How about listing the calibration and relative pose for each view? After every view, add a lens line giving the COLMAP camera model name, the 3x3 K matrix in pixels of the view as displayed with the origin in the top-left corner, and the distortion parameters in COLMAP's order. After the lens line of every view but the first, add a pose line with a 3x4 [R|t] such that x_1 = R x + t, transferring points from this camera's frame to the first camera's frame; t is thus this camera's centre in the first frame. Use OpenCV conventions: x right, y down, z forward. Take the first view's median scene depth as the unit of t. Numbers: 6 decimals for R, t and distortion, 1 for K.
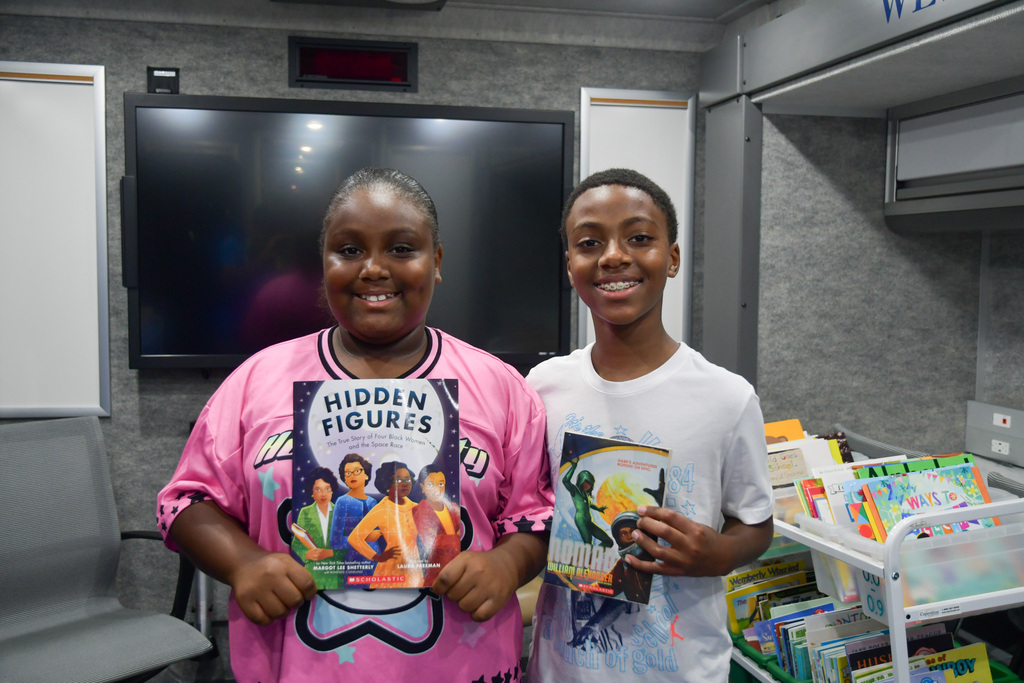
lens RADIAL K [[1020.0, 0, 511.1], [0, 1020.0, 343.0], [0, 0, 1]] dist [-0.017036, 0.000000]
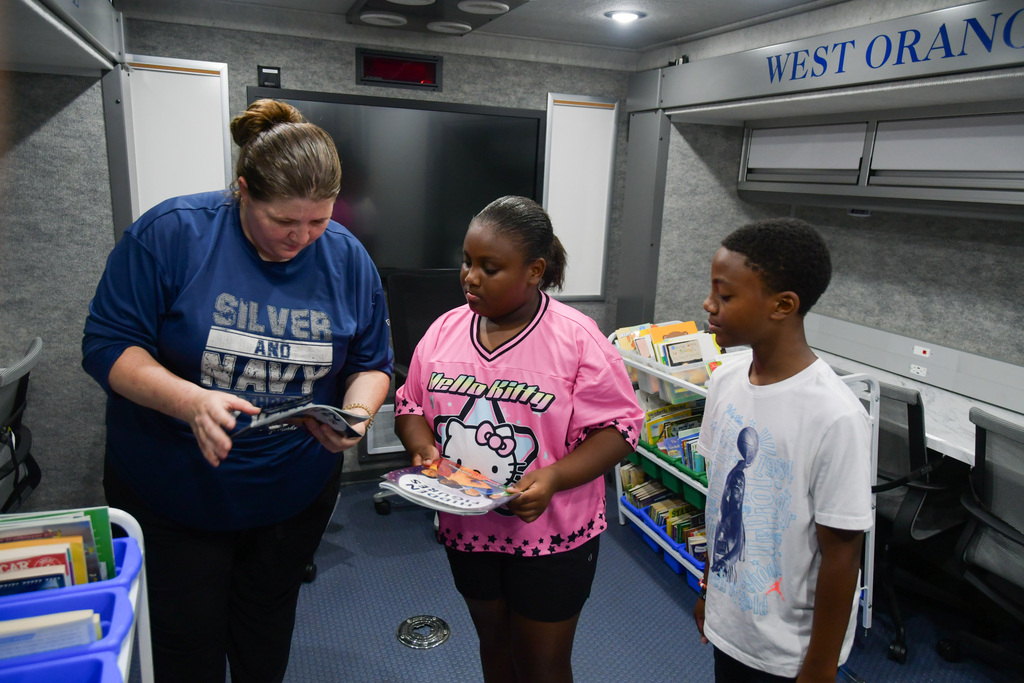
lens RADIAL K [[713.4, 0, 510.6], [0, 713.4, 344.6], [0, 0, 1]] dist [0.007473, 0.002299]
pose [[0.989636, 0.001859, 0.143587, -0.149158], [-0.024832, 0.987067, 0.158371, -0.052717], [-0.141435, -0.160296, 0.976883, -0.091461]]
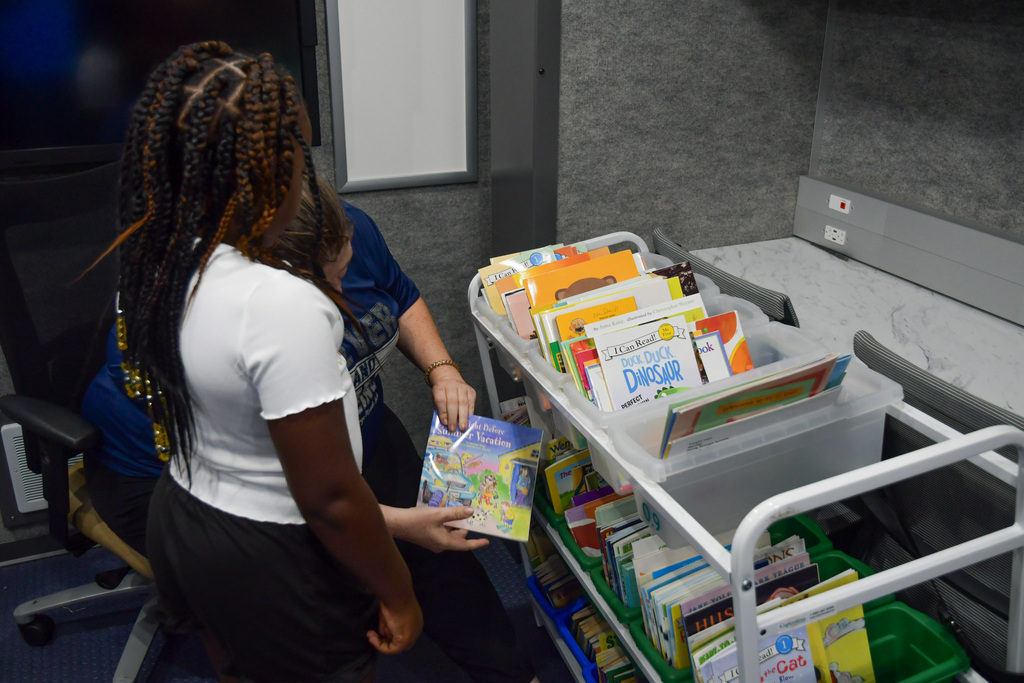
lens RADIAL K [[963.4, 0, 512.6], [0, 963.4, 342.0], [0, 0, 1]] dist [-0.016371, 0.000000]
pose [[0.980077, -0.077120, 0.183033, 0.058623], [0.015729, 0.948782, 0.315541, -0.070640], [-0.197993, -0.306375, 0.931092, 0.266591]]
